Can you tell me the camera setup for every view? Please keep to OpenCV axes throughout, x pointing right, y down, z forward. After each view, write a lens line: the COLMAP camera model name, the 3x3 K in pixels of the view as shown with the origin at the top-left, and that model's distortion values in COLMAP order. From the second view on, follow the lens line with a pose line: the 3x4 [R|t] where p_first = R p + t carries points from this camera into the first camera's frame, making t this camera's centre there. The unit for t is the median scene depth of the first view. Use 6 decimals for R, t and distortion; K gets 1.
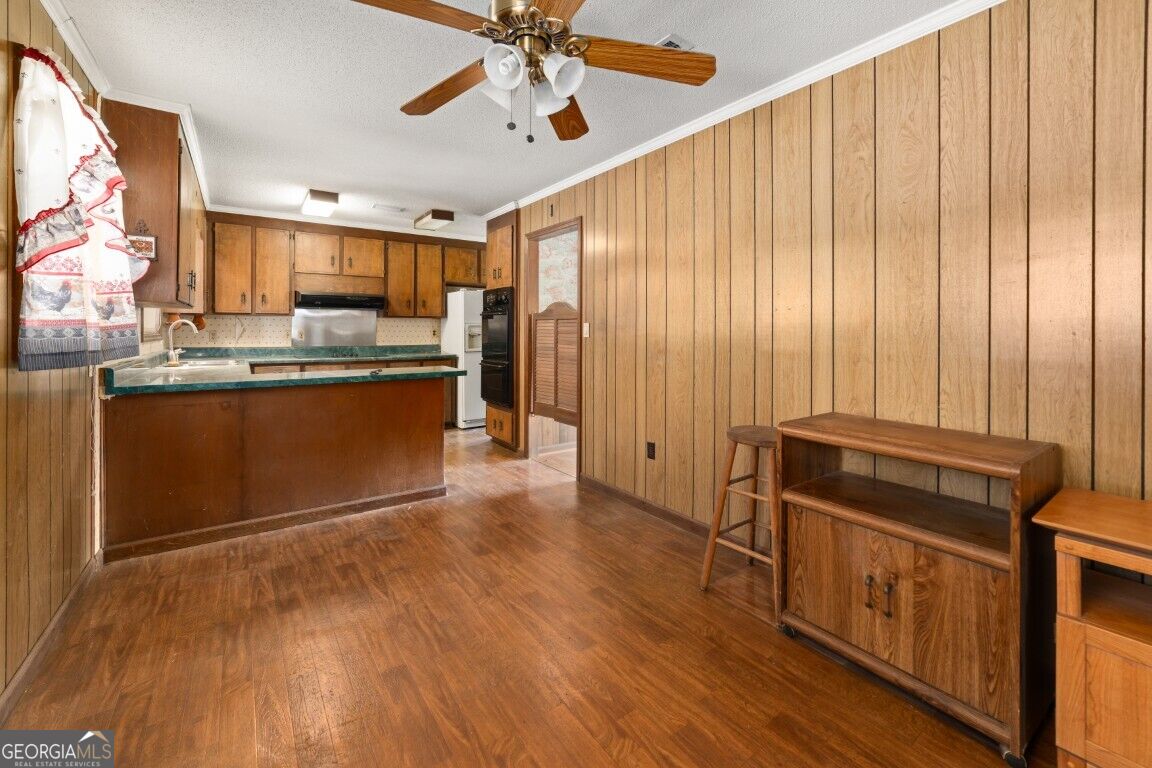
lens RADIAL K [[469.8, 0, 574.2], [0, 469.8, 351.3], [0, 0, 1]] dist [-0.000784, 0.000047]
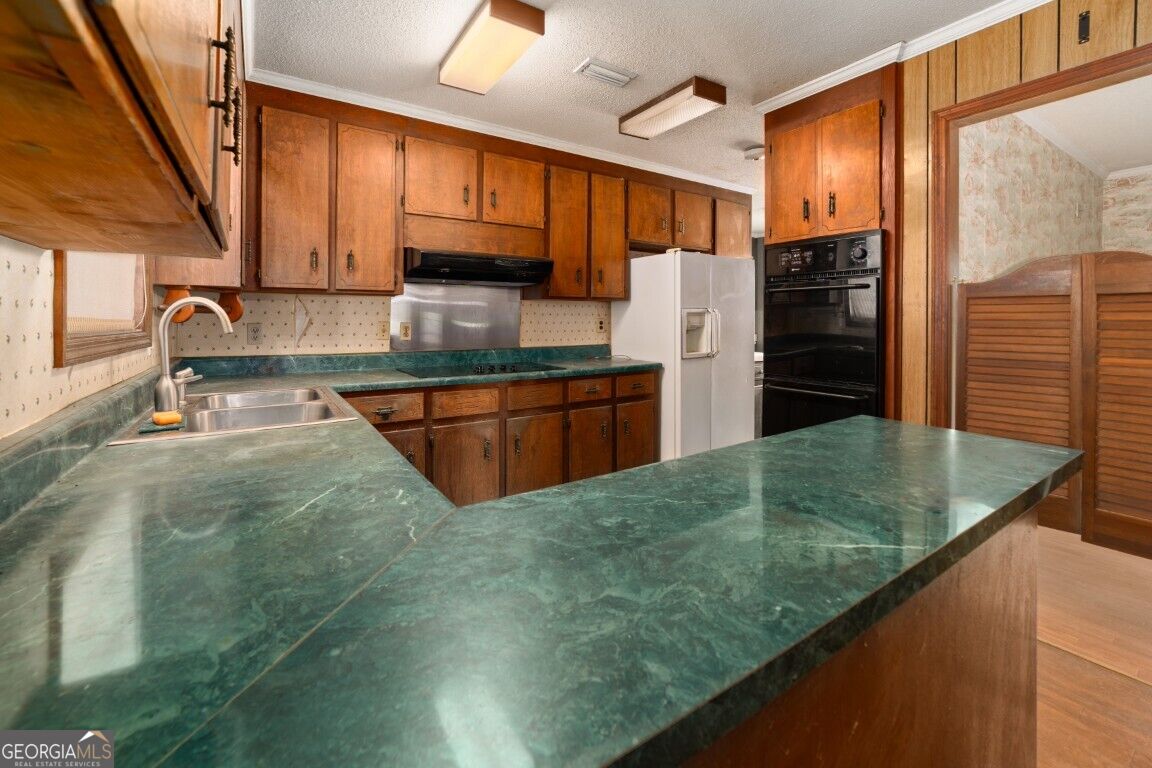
lens RADIAL K [[472.2, 0, 573.8], [0, 472.2, 336.2], [0, 0, 1]] dist [-0.002063, 0.000101]
pose [[0.999708, -0.001866, -0.024099, -0.377995], [0.001614, 0.999944, -0.010479, -0.021915], [0.024117, 0.010438, 0.999655, 0.456505]]
